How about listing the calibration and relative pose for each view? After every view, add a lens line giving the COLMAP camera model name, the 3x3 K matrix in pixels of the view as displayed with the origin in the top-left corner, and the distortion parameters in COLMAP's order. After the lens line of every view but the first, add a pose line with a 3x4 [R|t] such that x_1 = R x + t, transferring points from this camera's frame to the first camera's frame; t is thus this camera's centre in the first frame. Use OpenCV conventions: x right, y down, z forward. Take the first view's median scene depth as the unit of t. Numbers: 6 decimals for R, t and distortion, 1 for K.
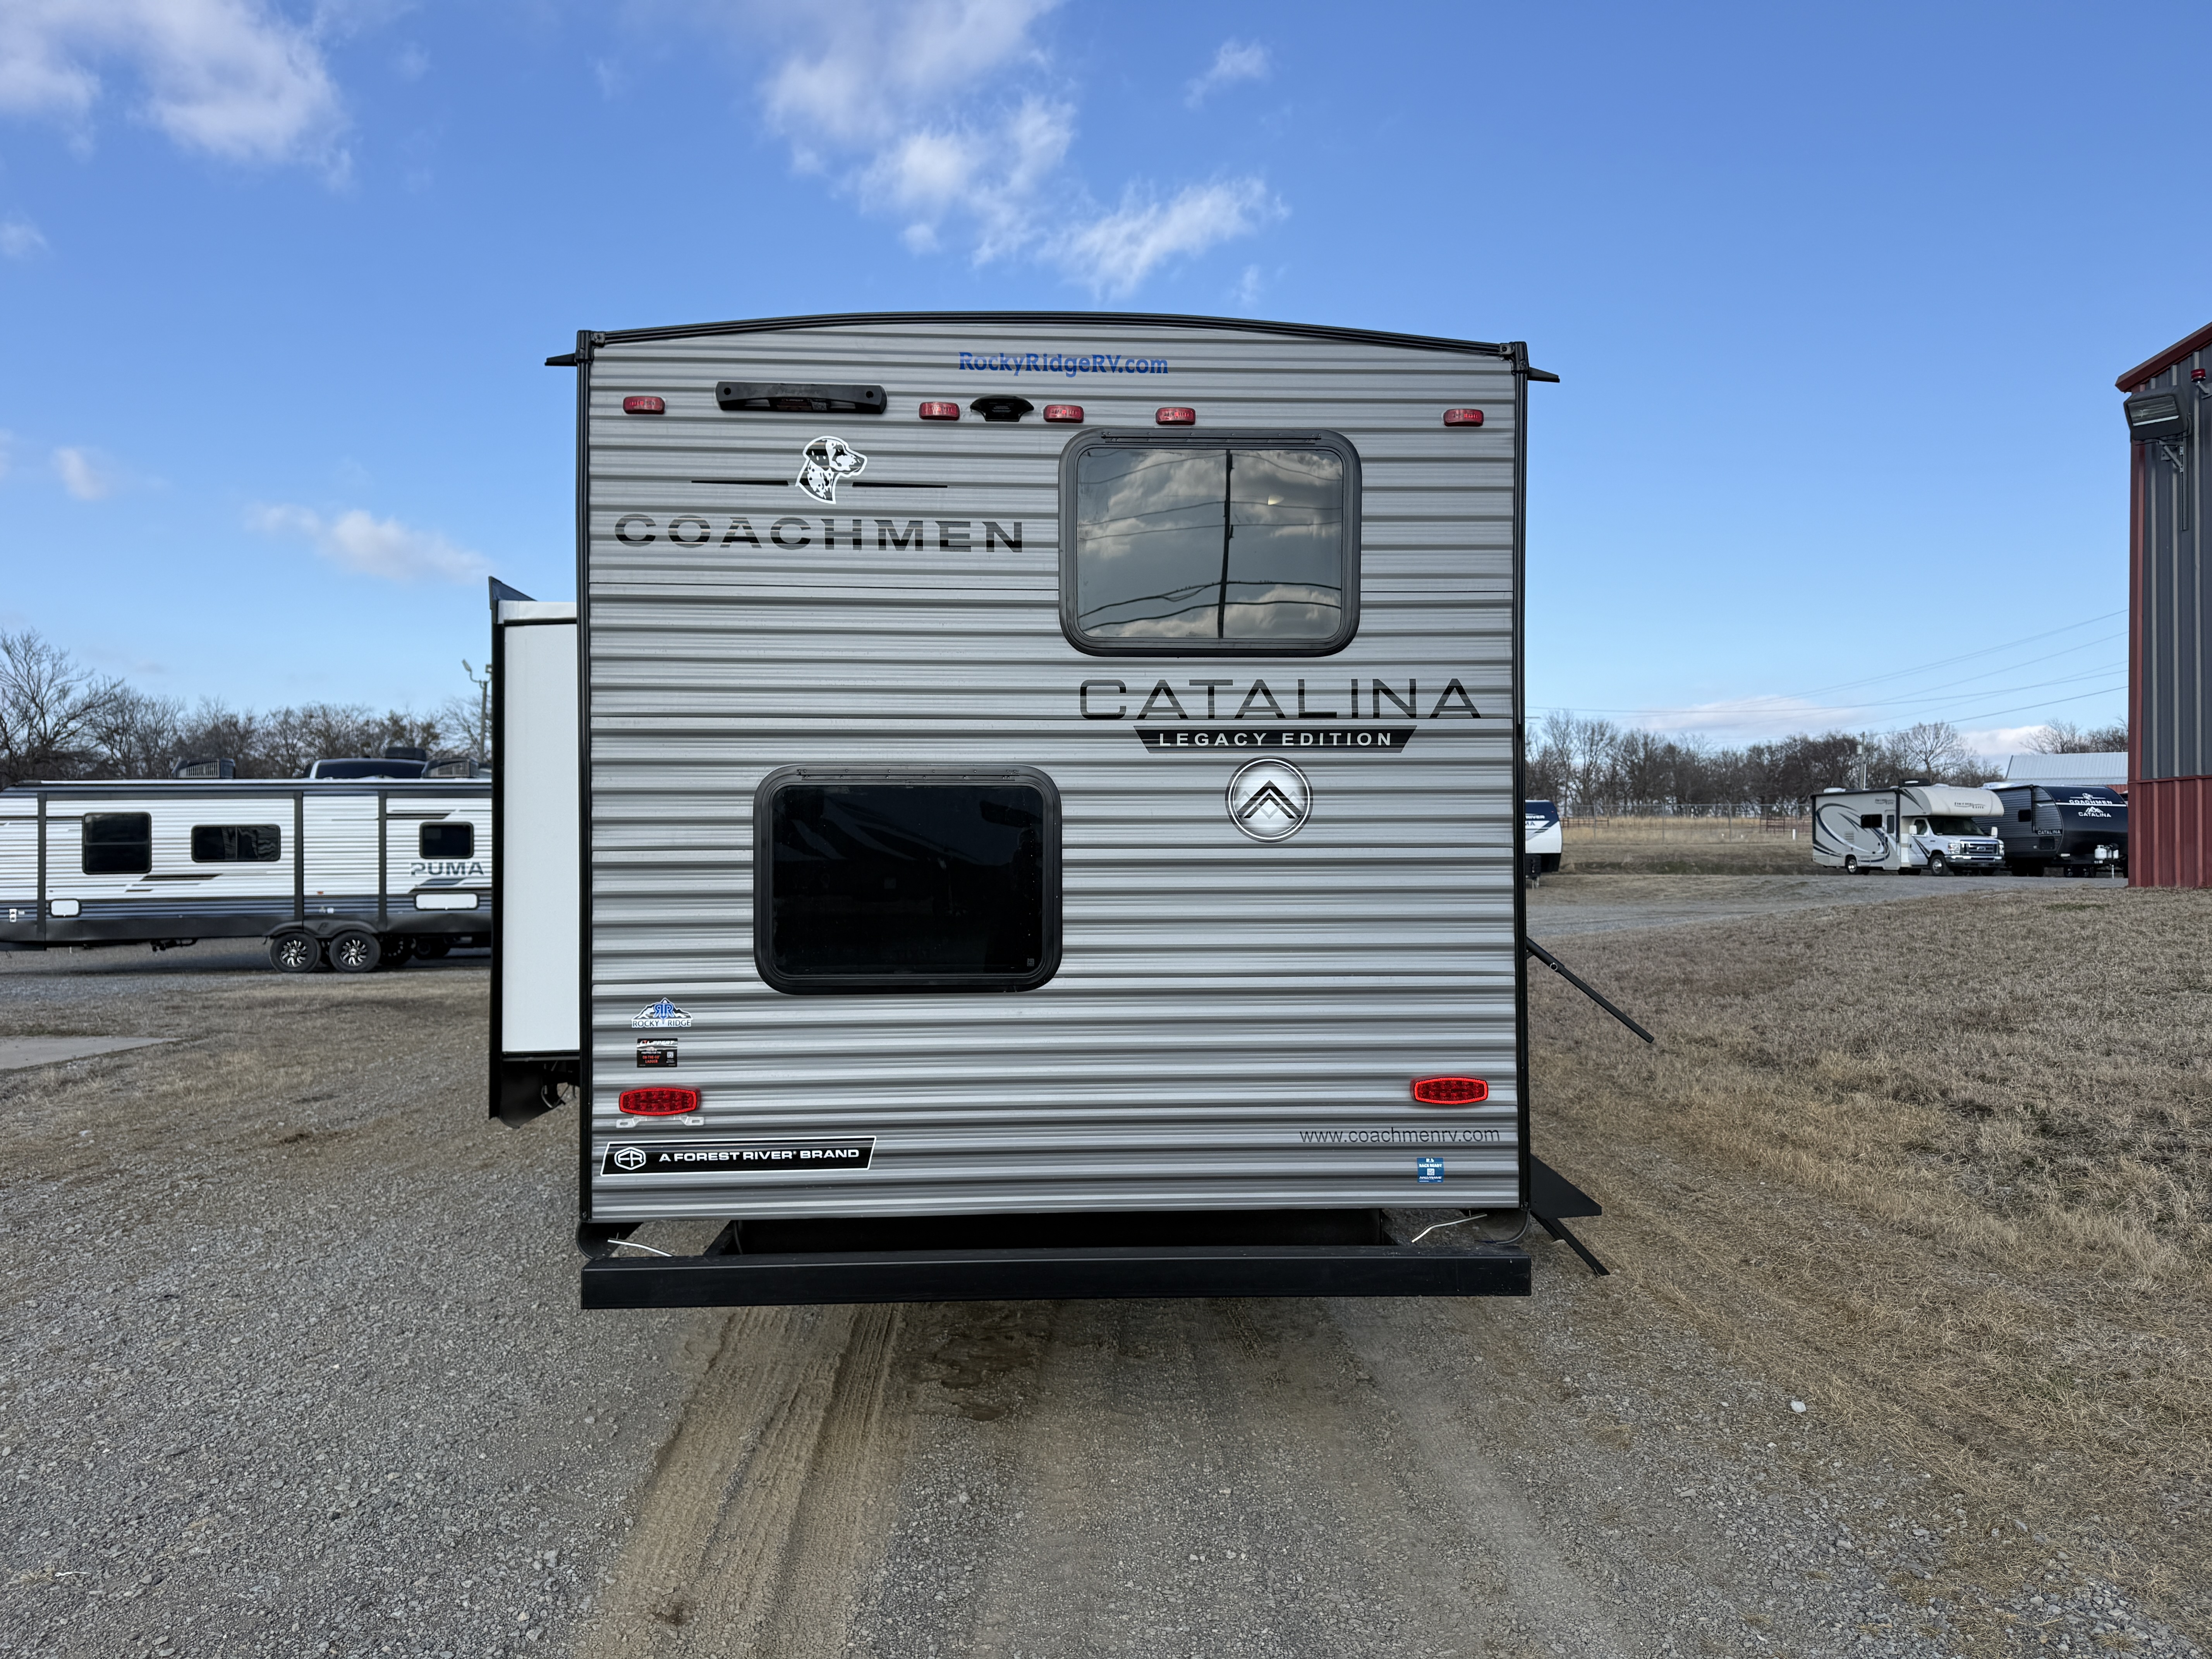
lens RADIAL K [[1536.8, 0, 1106.0], [0, 1536.8, 829.5], [0, 0, 1]] dist [0.122328, -0.155944]
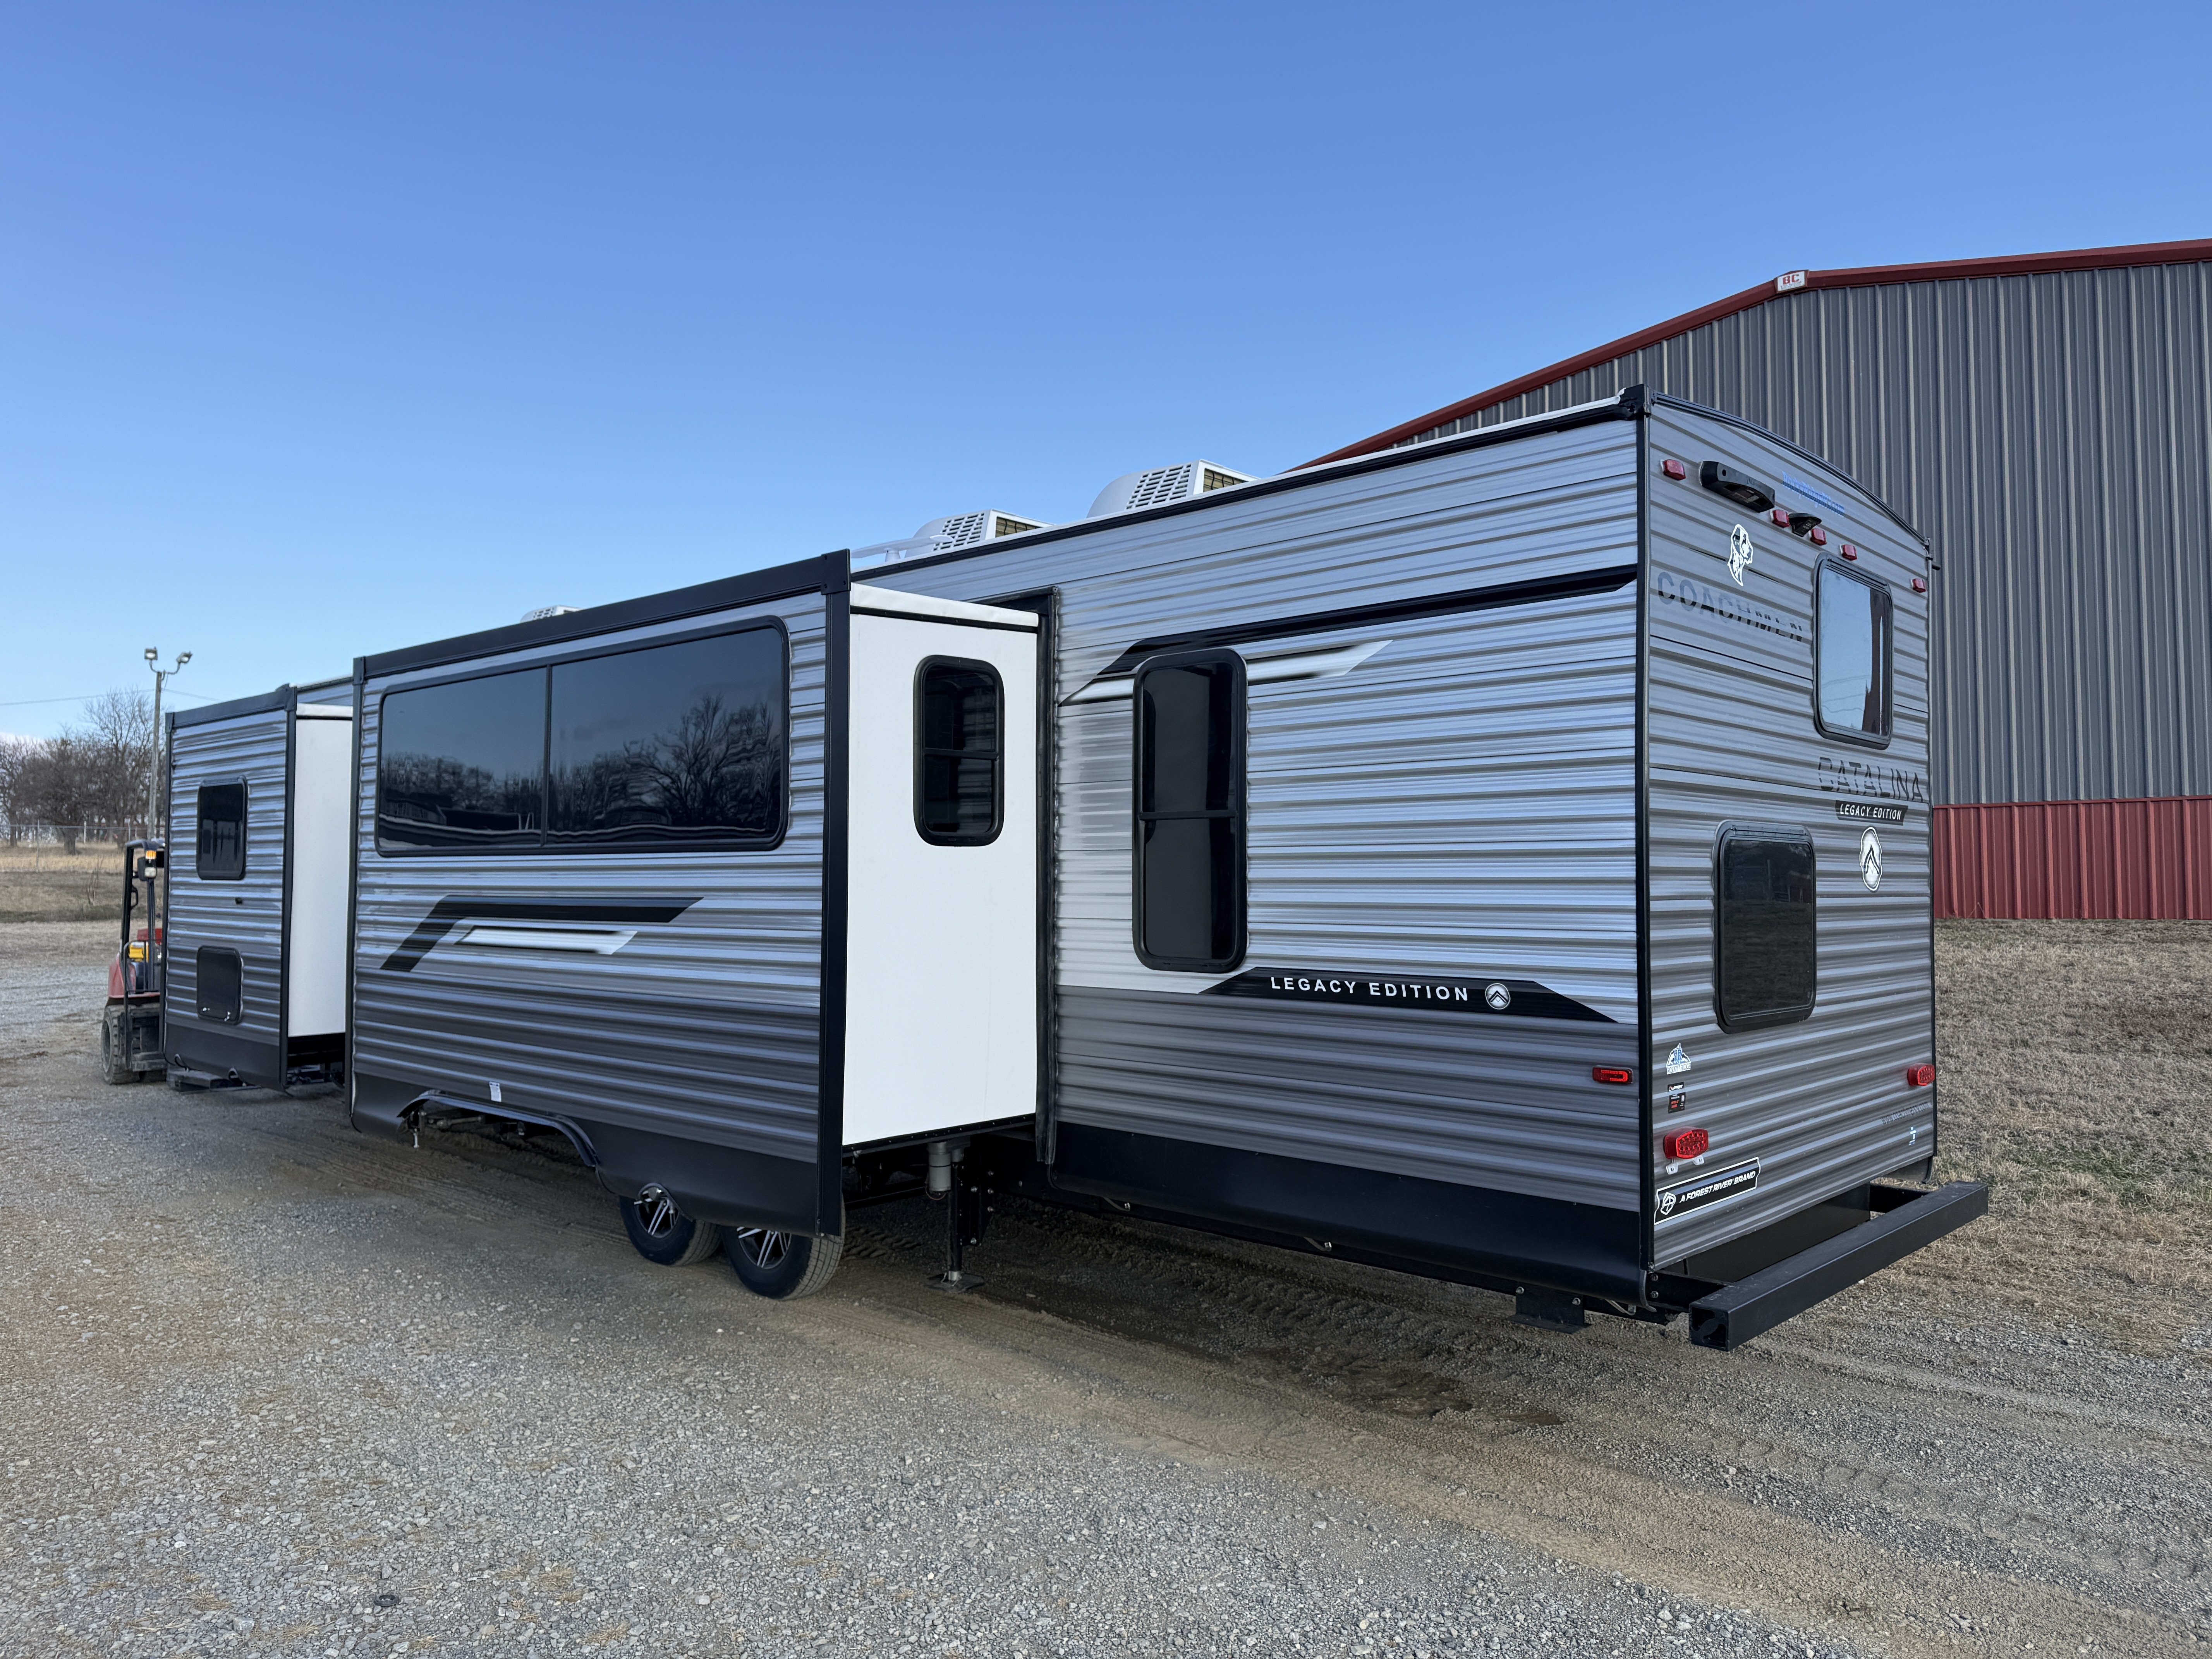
lens RADIAL K [[1536.8, 0, 1106.0], [0, 1536.8, 829.5], [0, 0, 1]] dist [0.122328, -0.155944]
pose [[0.722707, 0.026964, 0.690628, -1.260148], [-0.012940, 0.999591, -0.025485, -0.002124], [-0.691033, 0.009482, 0.722761, 0.506282]]
